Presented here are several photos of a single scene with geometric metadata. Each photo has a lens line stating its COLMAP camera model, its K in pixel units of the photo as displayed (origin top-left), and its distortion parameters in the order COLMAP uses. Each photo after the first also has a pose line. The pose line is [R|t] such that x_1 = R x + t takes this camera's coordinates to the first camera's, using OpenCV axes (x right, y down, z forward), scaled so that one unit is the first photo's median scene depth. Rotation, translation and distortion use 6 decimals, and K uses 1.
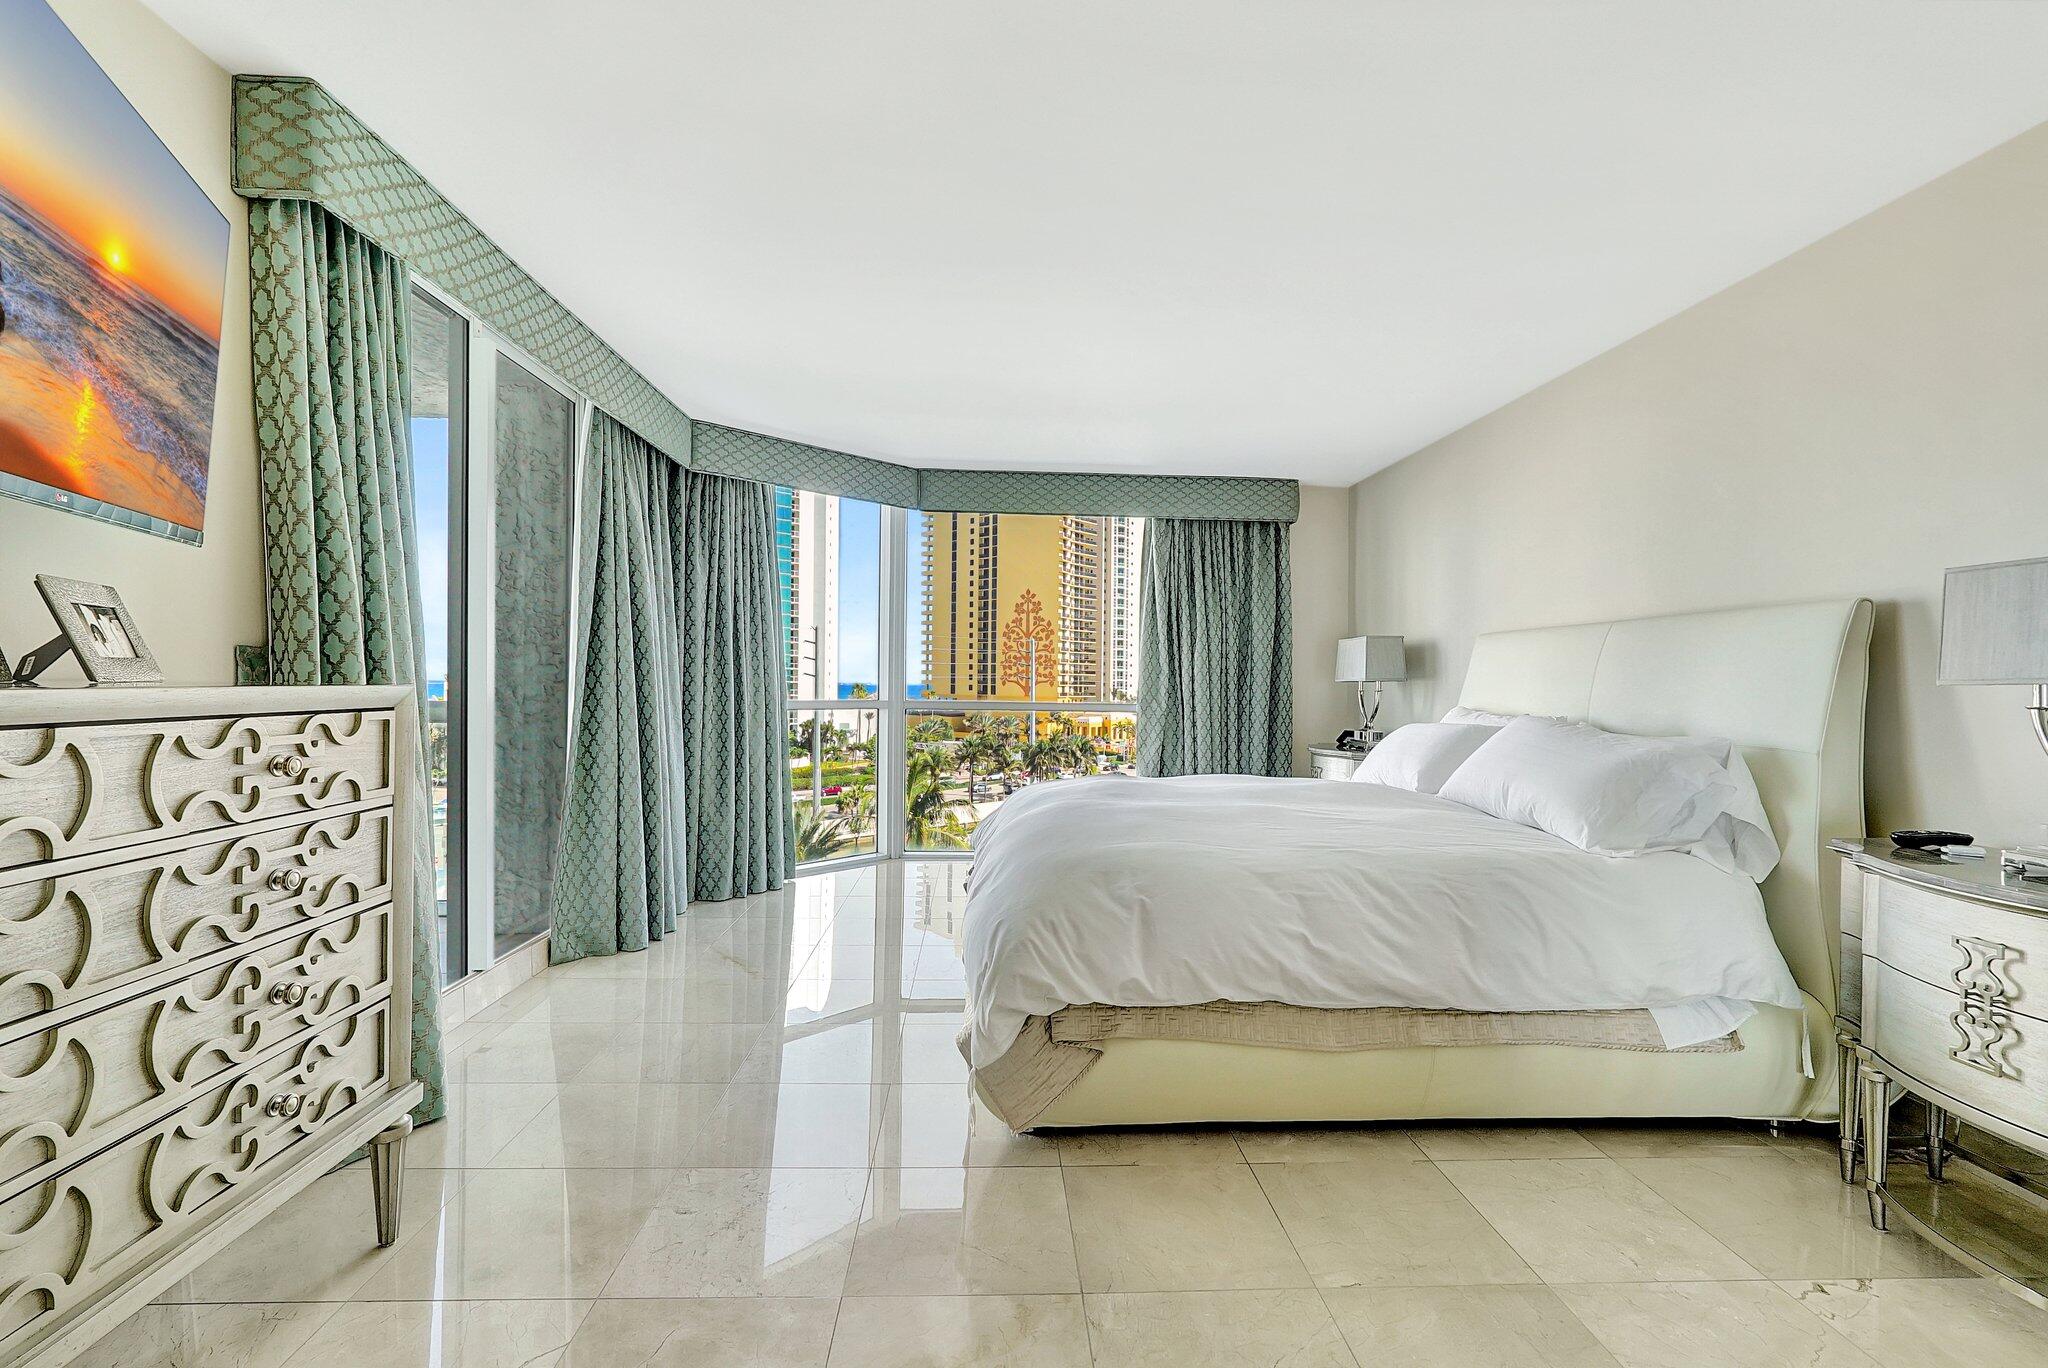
lens RADIAL K [[940.7, 0, 1056.1], [0, 940.7, 673.3], [0, 0, 1]] dist [-0.016072, 0.008546]
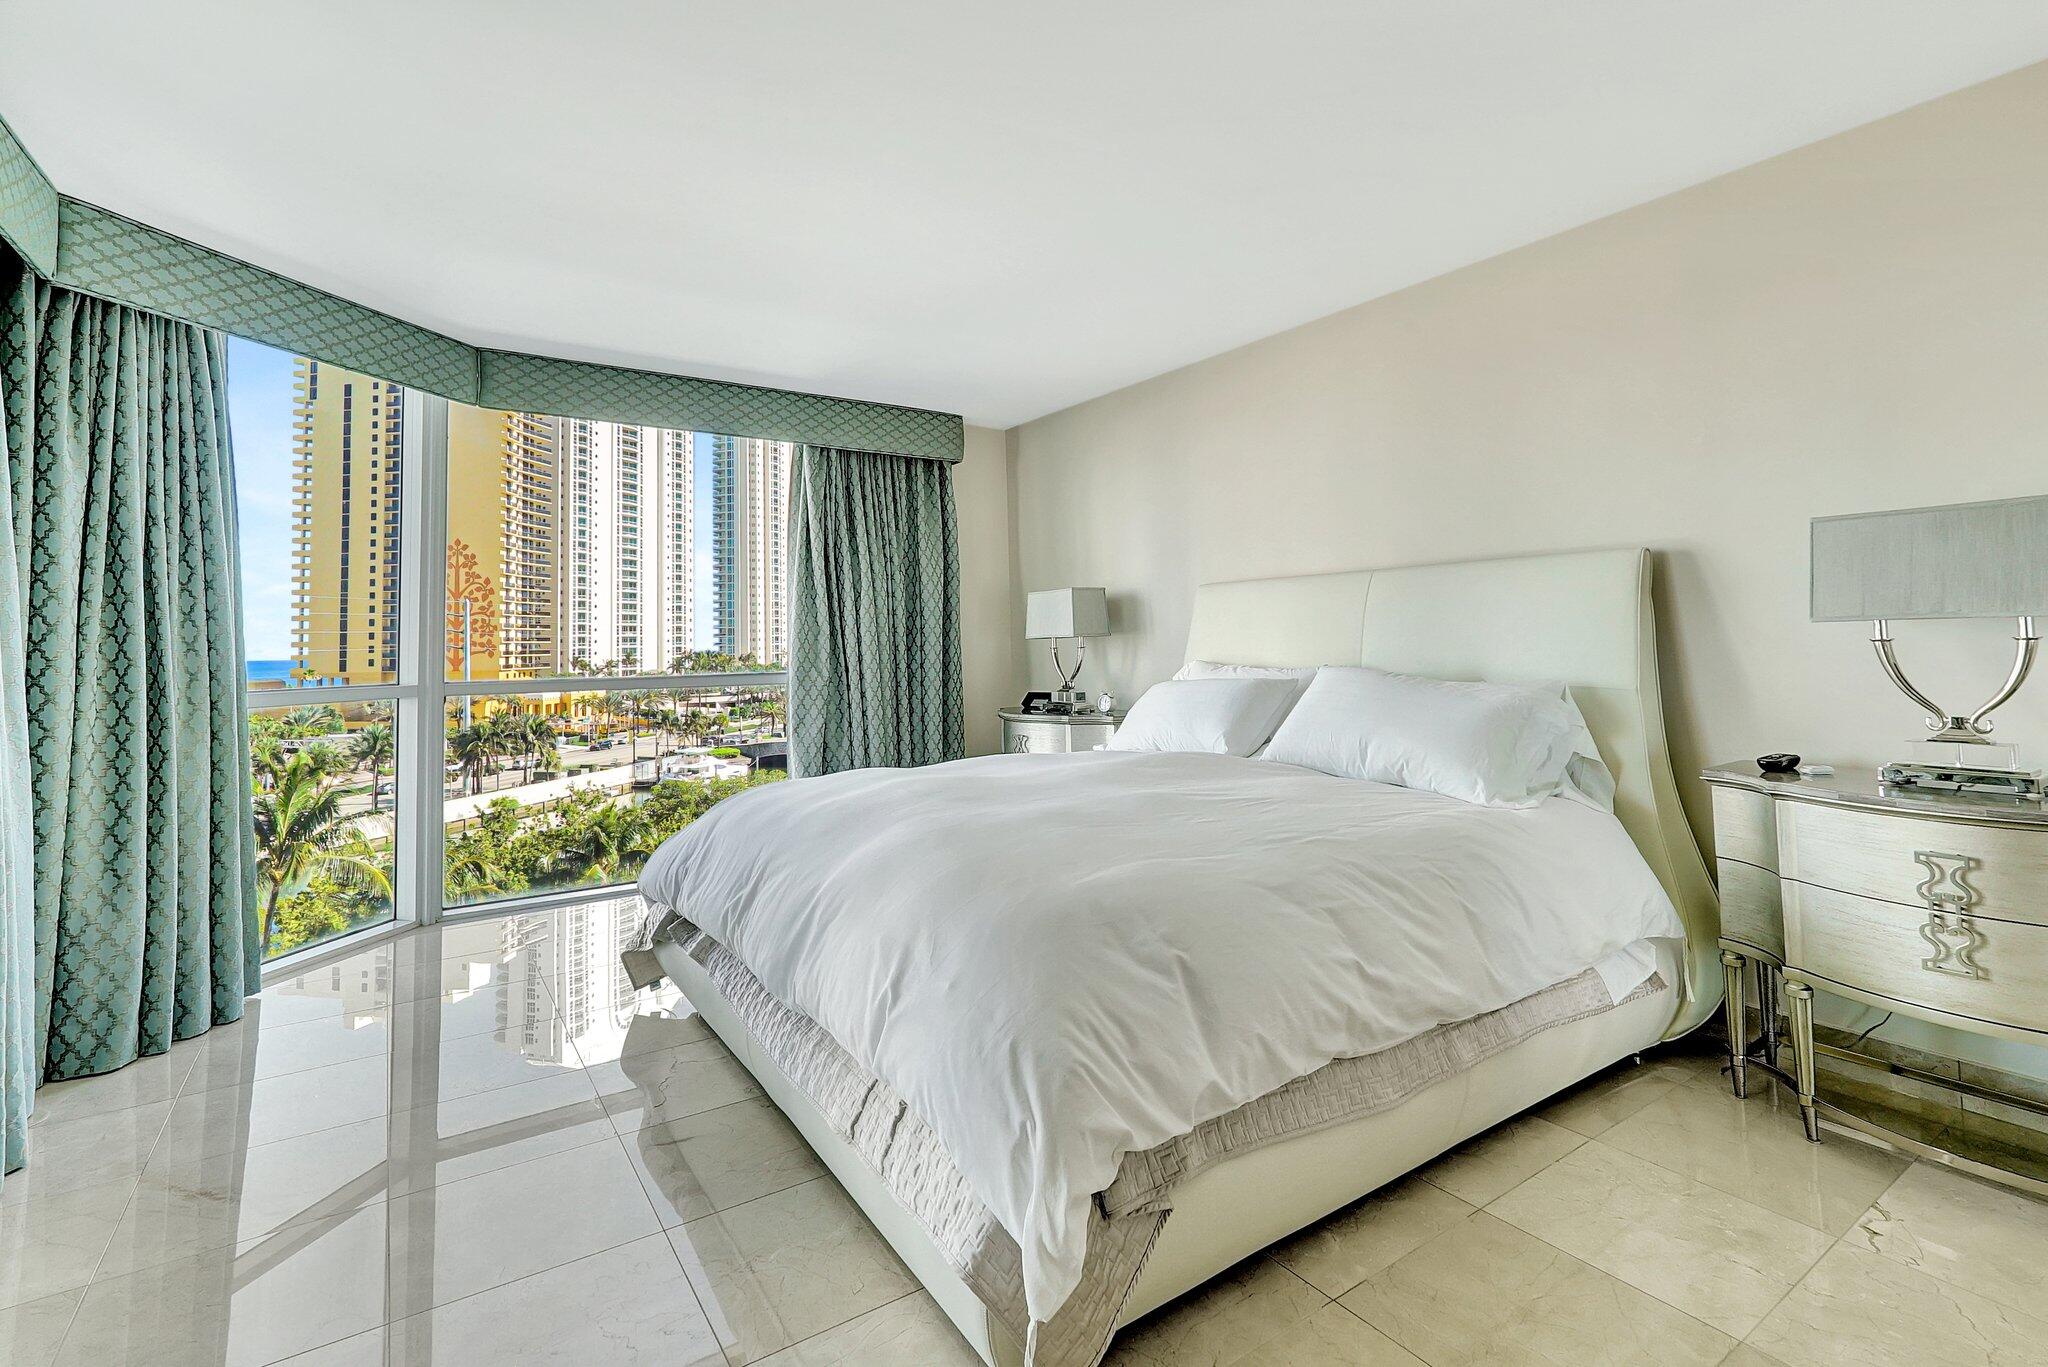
lens RADIAL K [[940.7, 0, 1031.4], [0, 940.7, 588.6], [0, 0, 1]] dist [-0.016072, 0.008546]
pose [[0.850328, 0.002377, 0.526248, -0.184956], [0.023678, 0.998804, -0.042771, -0.000451], [-0.525720, 0.048830, 0.849255, 0.236188]]
